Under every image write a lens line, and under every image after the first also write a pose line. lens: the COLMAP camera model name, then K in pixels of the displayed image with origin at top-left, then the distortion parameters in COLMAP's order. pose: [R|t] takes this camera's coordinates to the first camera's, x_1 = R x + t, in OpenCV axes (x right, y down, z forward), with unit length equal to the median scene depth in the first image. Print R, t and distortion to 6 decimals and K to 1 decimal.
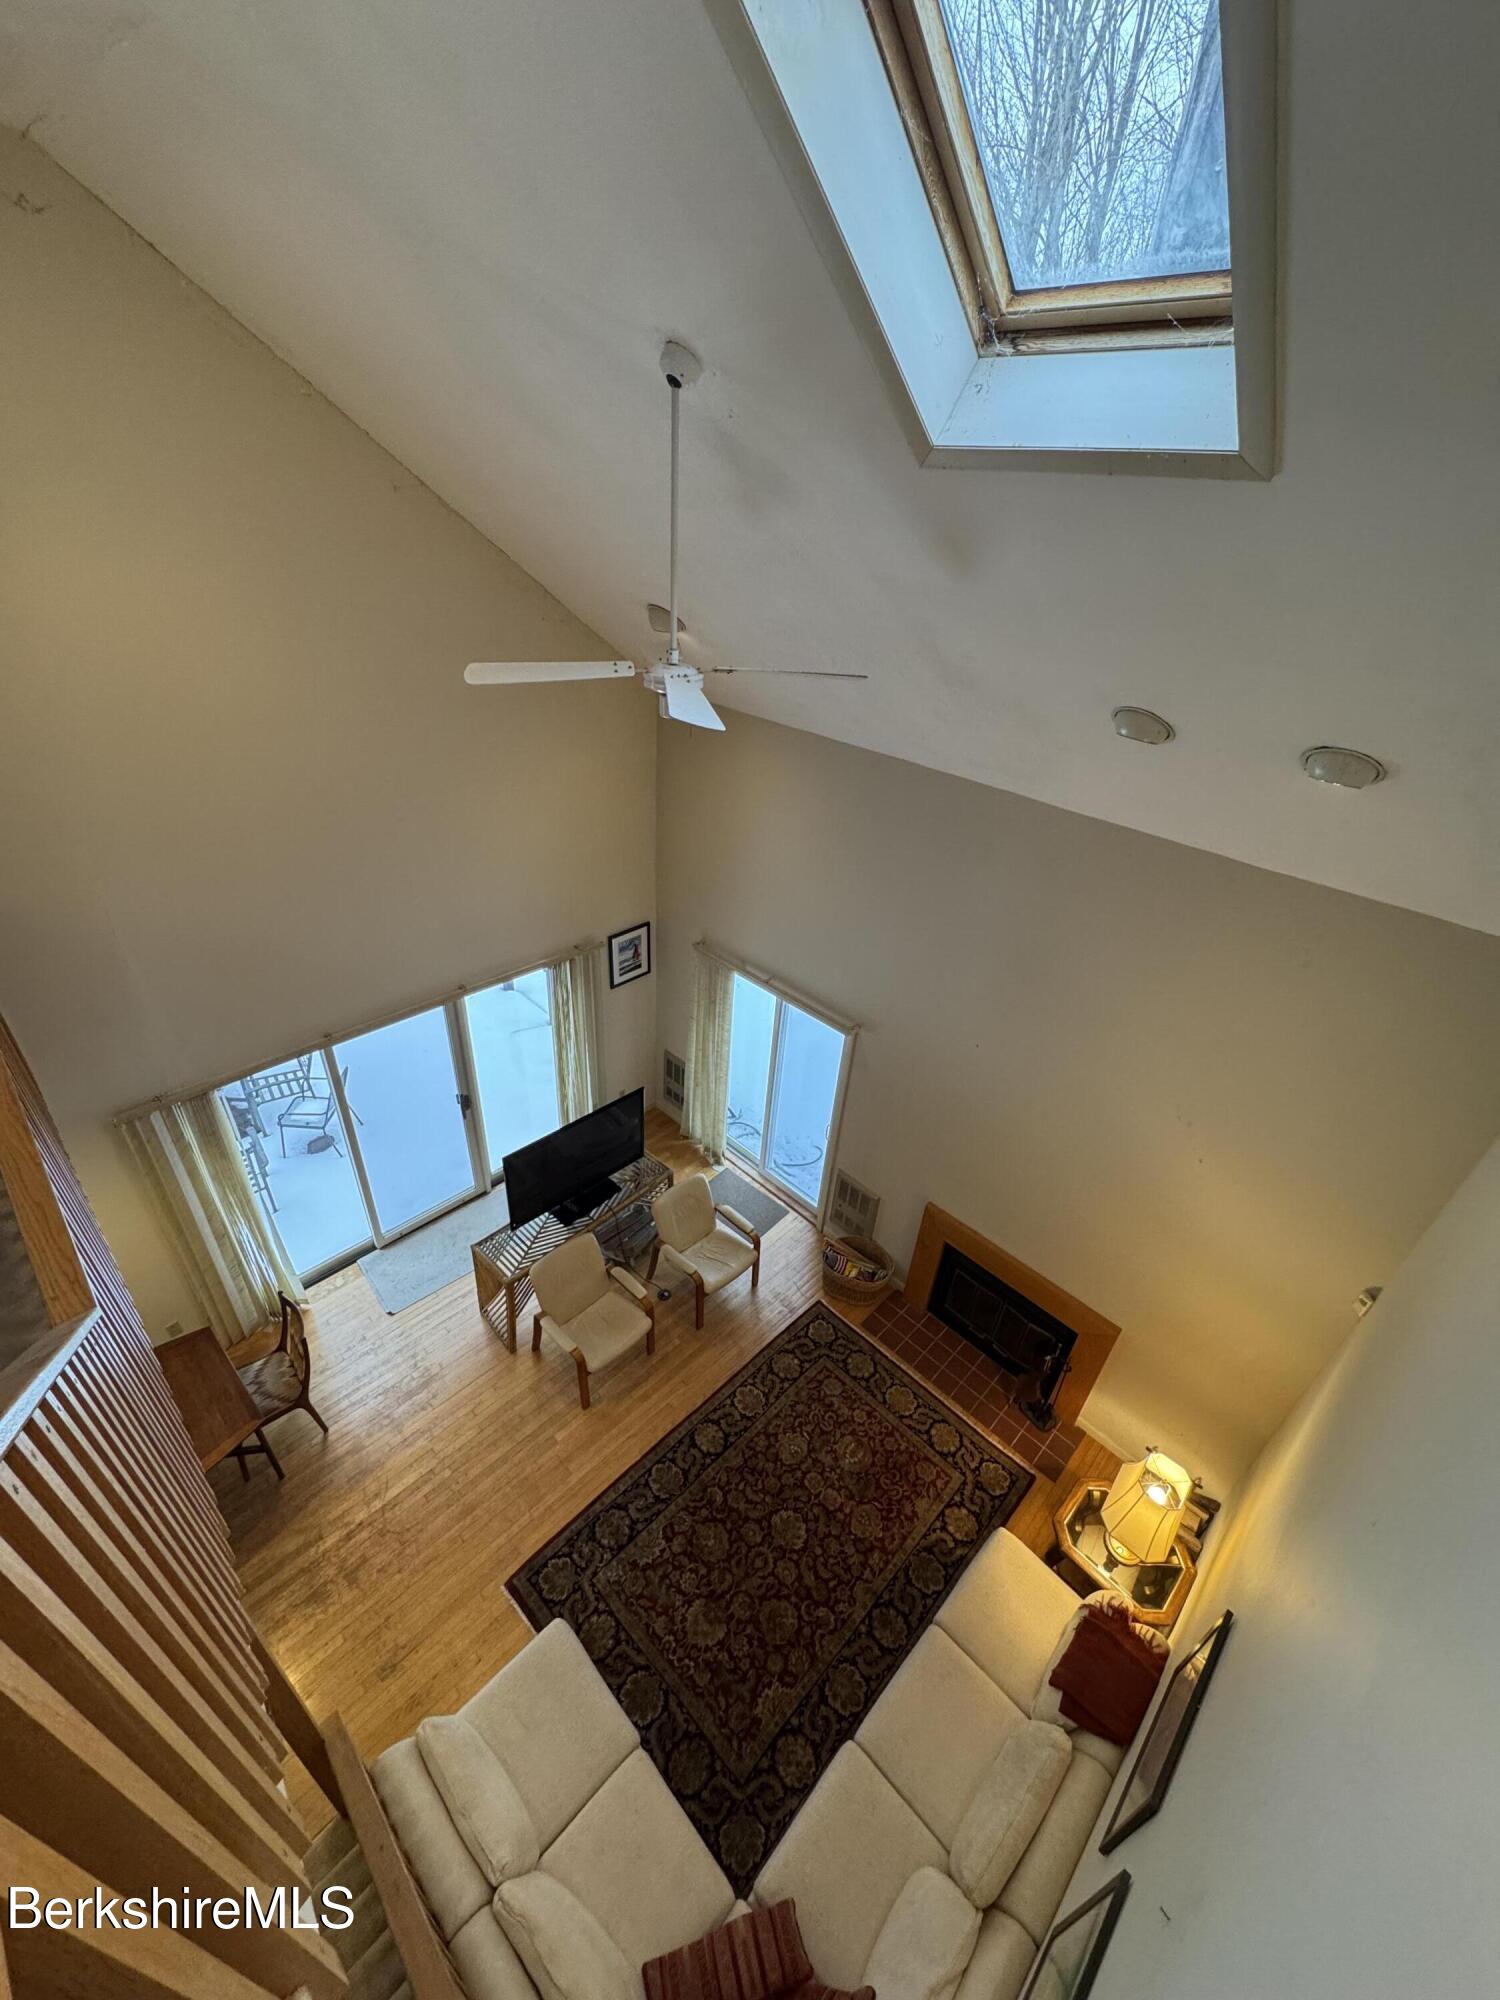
lens RADIAL K [[802.7, 0, 752.2], [0, 802.7, 1001.2], [0, 0, 1]] dist [-0.002085, 0.000317]
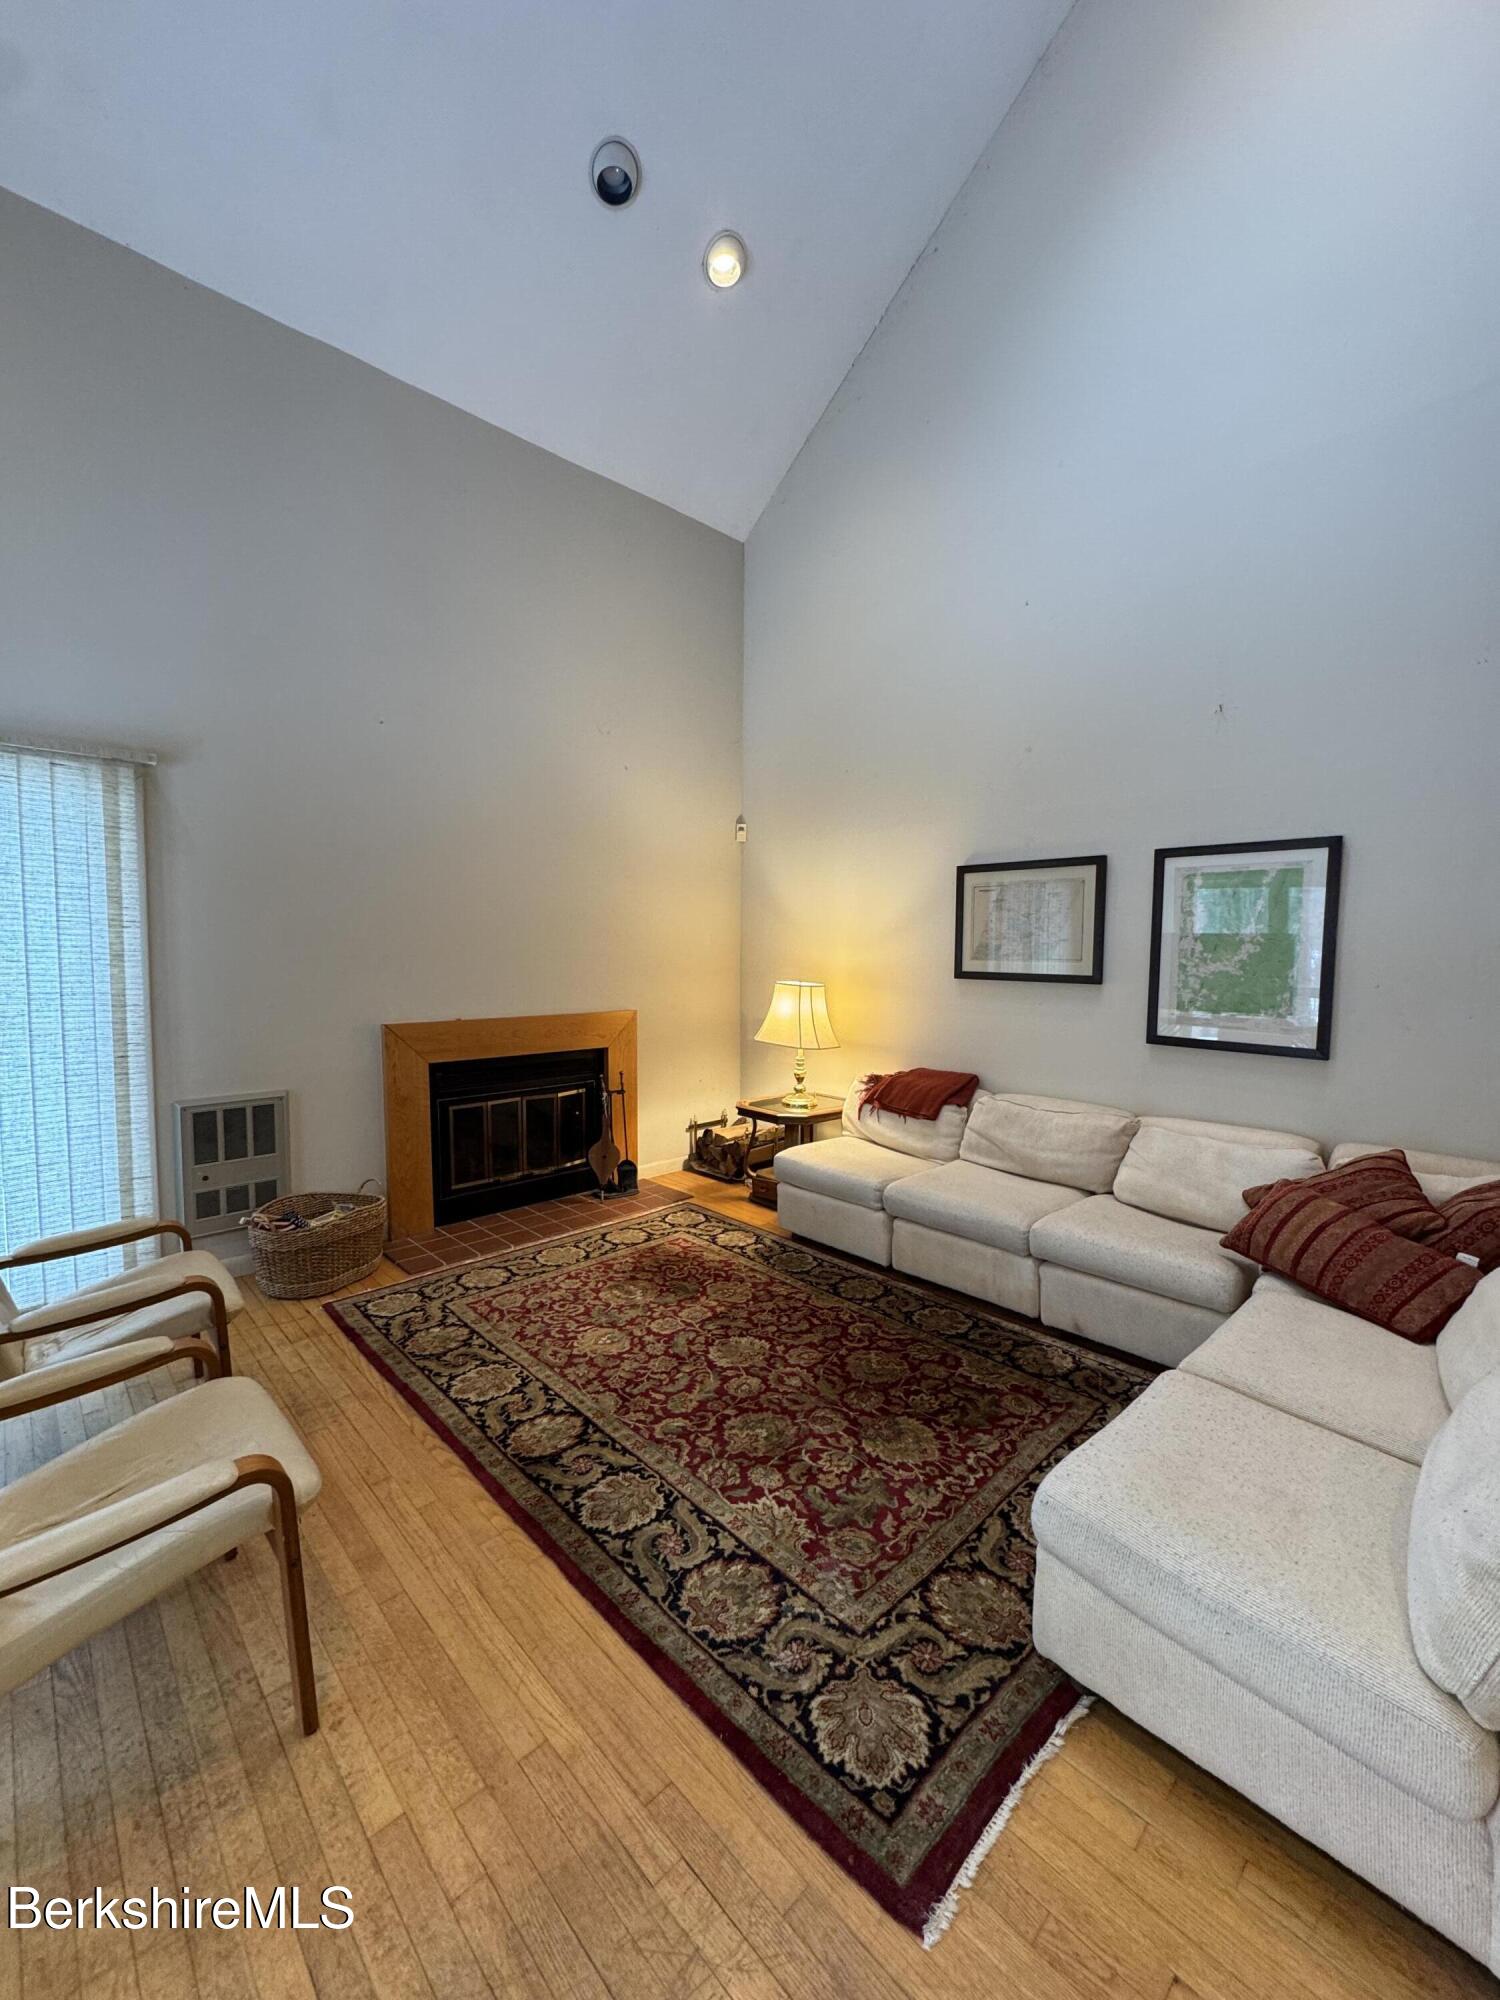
lens RADIAL K [[791.8, 0, 750.0], [0, 791.8, 1000.0], [0, 0, 1]] dist [-0.003488, -0.000055]
pose [[0.027880, -0.124312, 0.991851, -0.471392], [0.526708, 0.845149, 0.091120, 0.382106], [-0.849589, 0.519875, 0.089039, 0.781486]]
